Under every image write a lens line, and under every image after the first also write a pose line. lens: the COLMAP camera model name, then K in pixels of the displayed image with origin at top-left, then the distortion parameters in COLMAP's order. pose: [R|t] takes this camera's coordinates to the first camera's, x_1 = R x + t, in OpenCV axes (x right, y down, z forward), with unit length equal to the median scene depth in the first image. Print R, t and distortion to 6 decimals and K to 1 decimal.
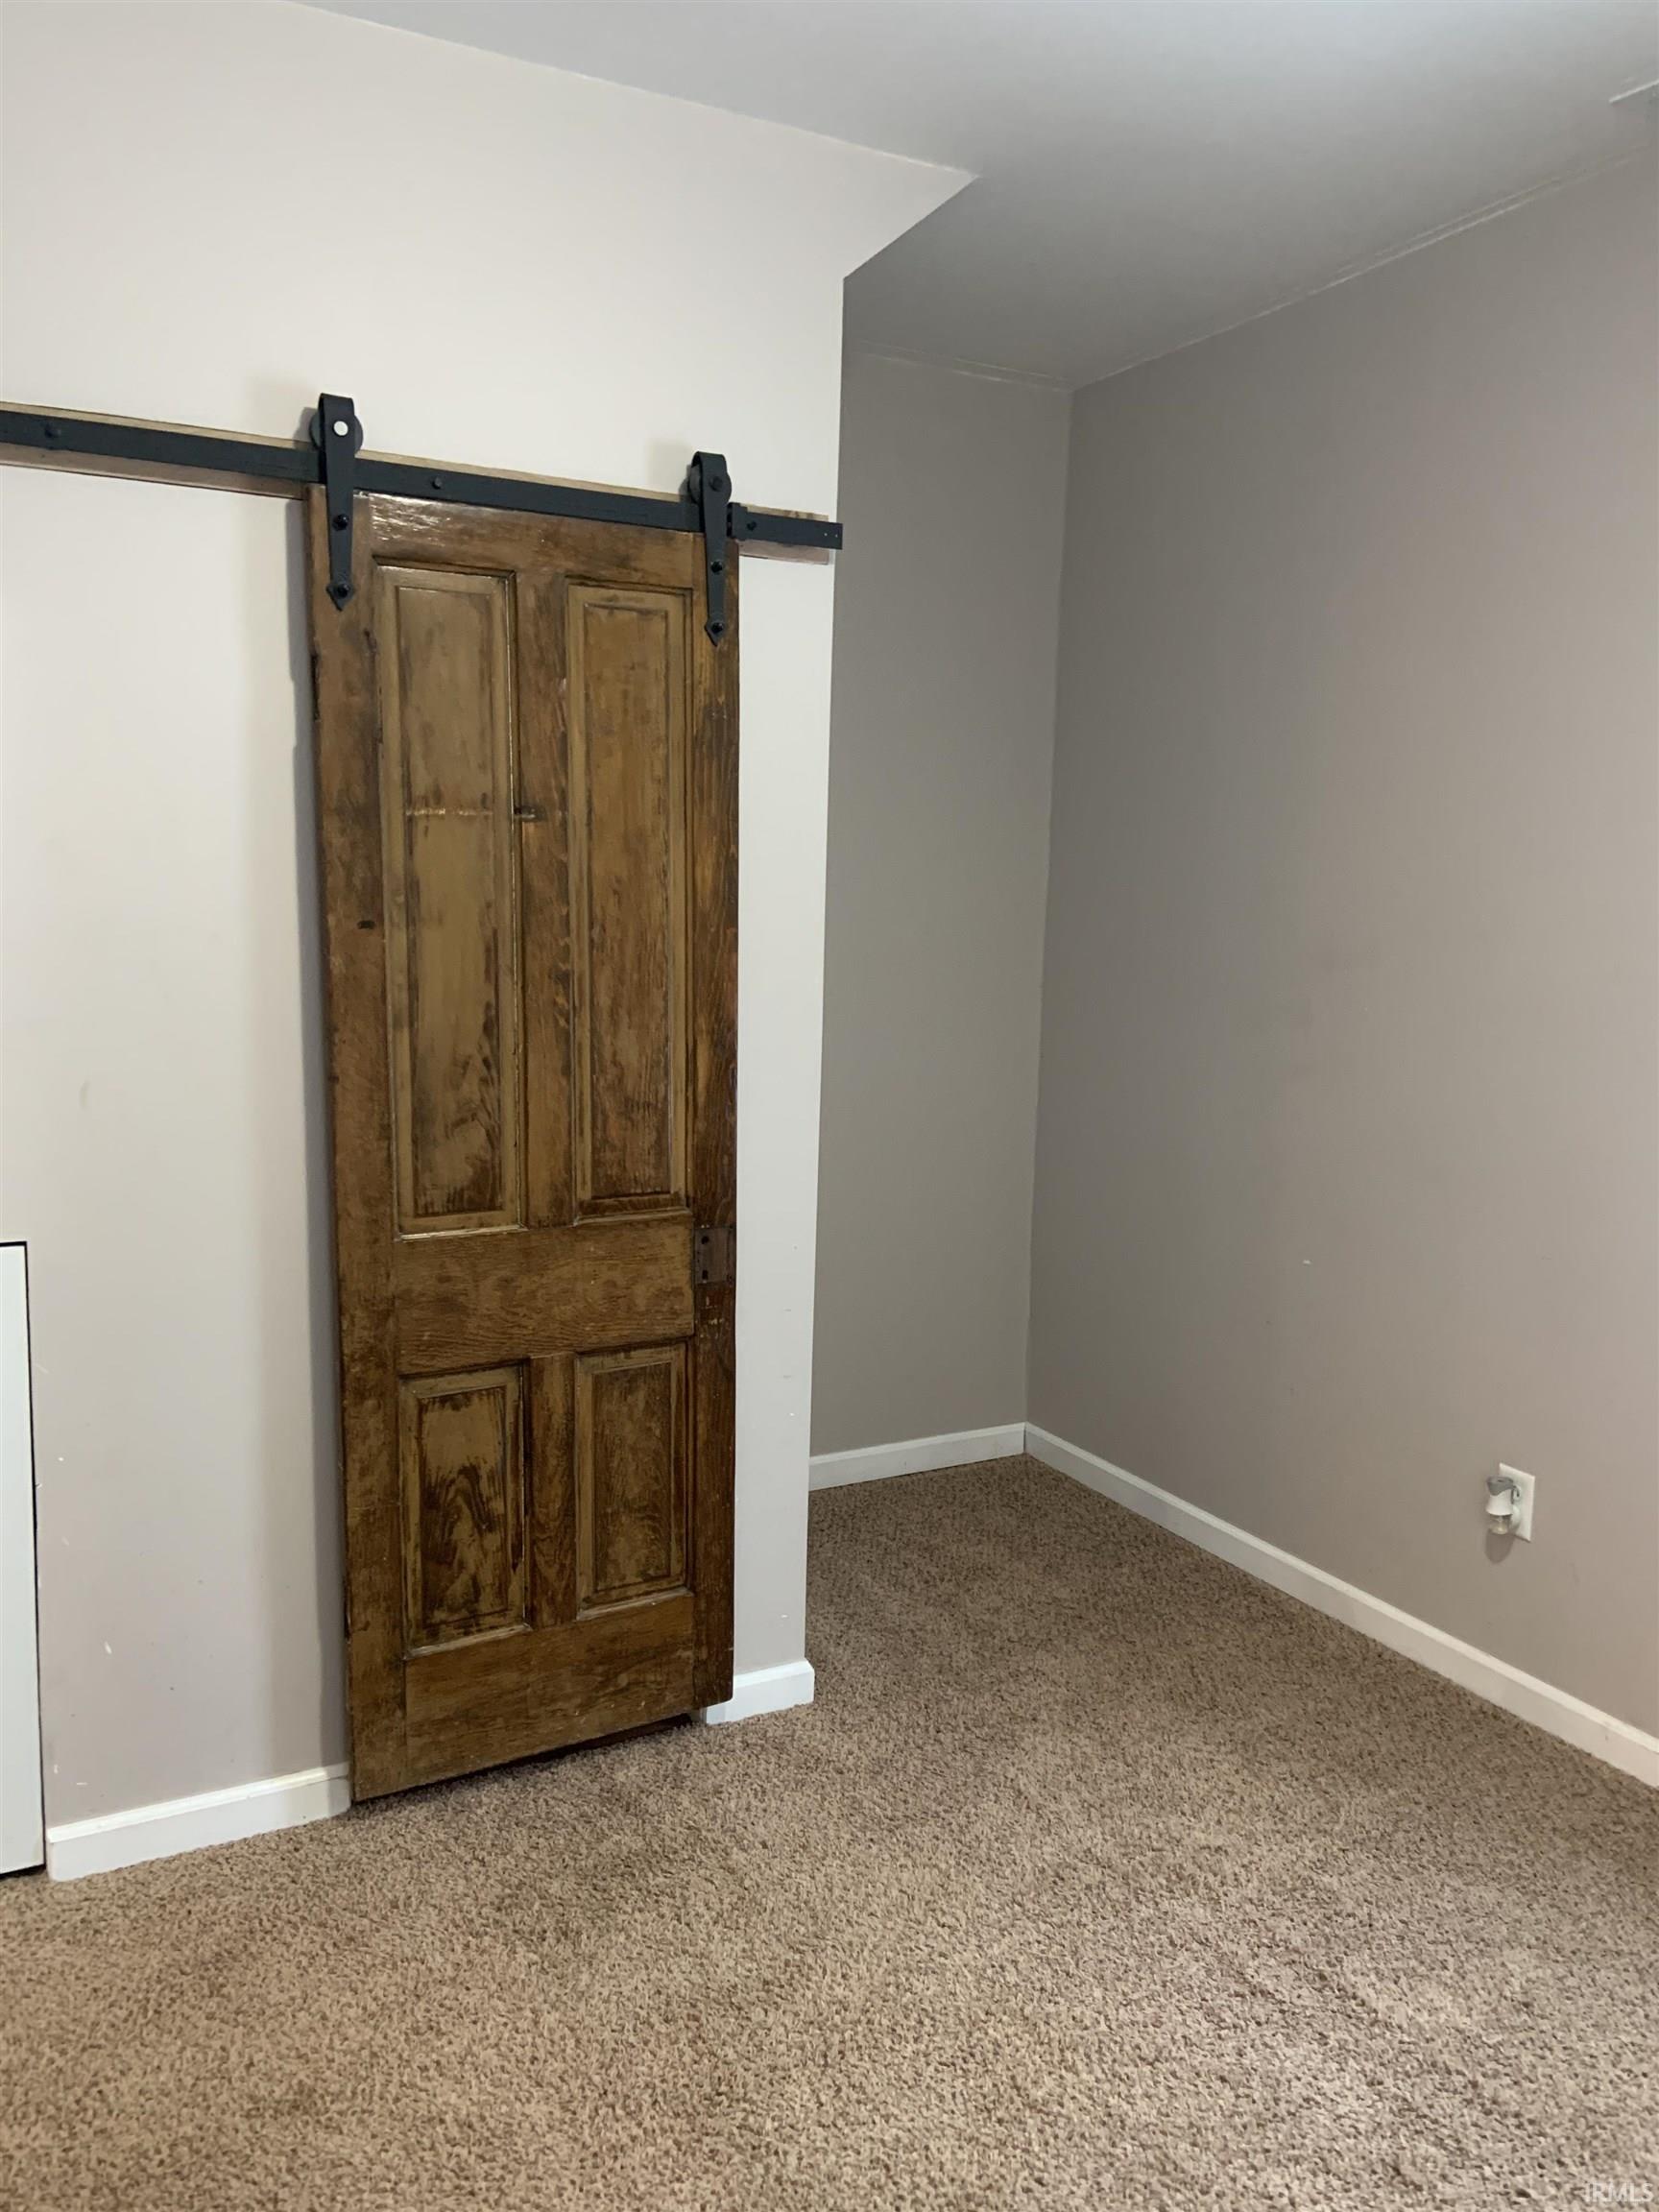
lens RADIAL K [[1652.1, 0, 815.4], [0, 1652.1, 1113.8], [0, 0, 1]] dist [0.025938, -0.073737]
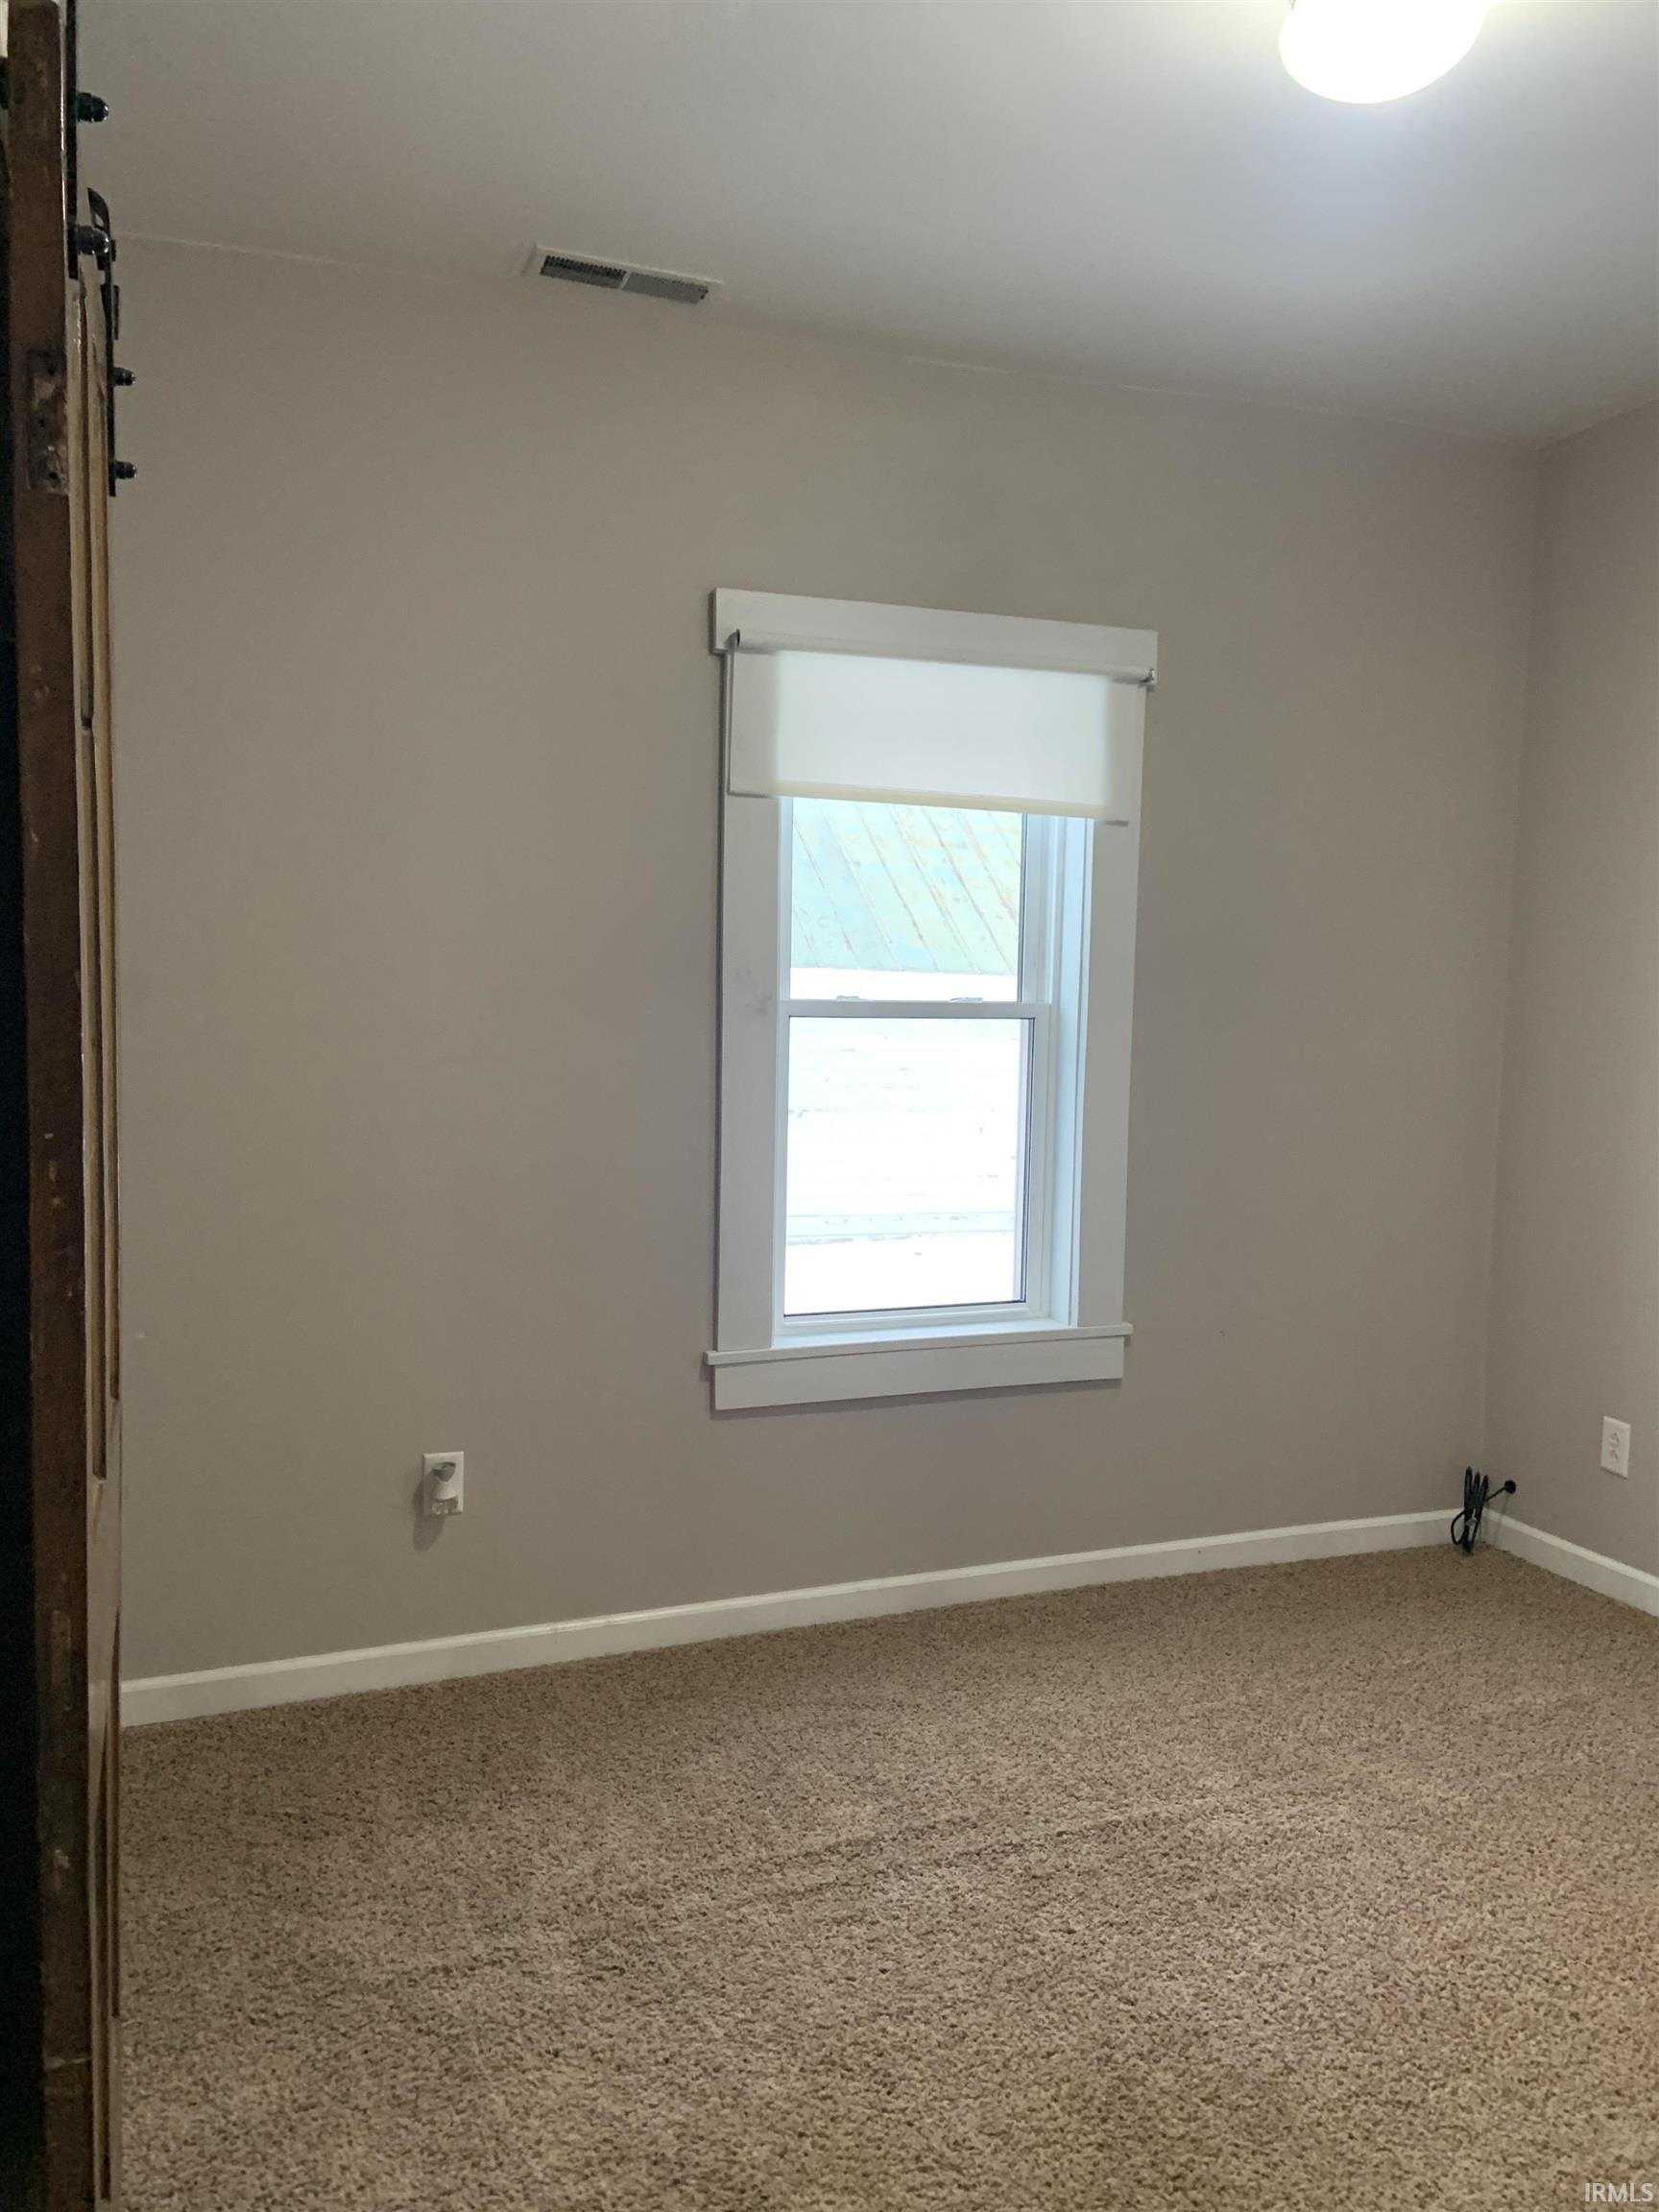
lens RADIAL K [[1652.1, 0, 825.5], [0, 1652.1, 1122.2], [0, 0, 1]] dist [0.025938, -0.073737]
pose [[0.101229, -0.096392, 0.990182, -0.888711], [0.125665, 0.988562, 0.083387, -0.082737], [-0.986895, 0.115990, 0.112184, 0.914750]]
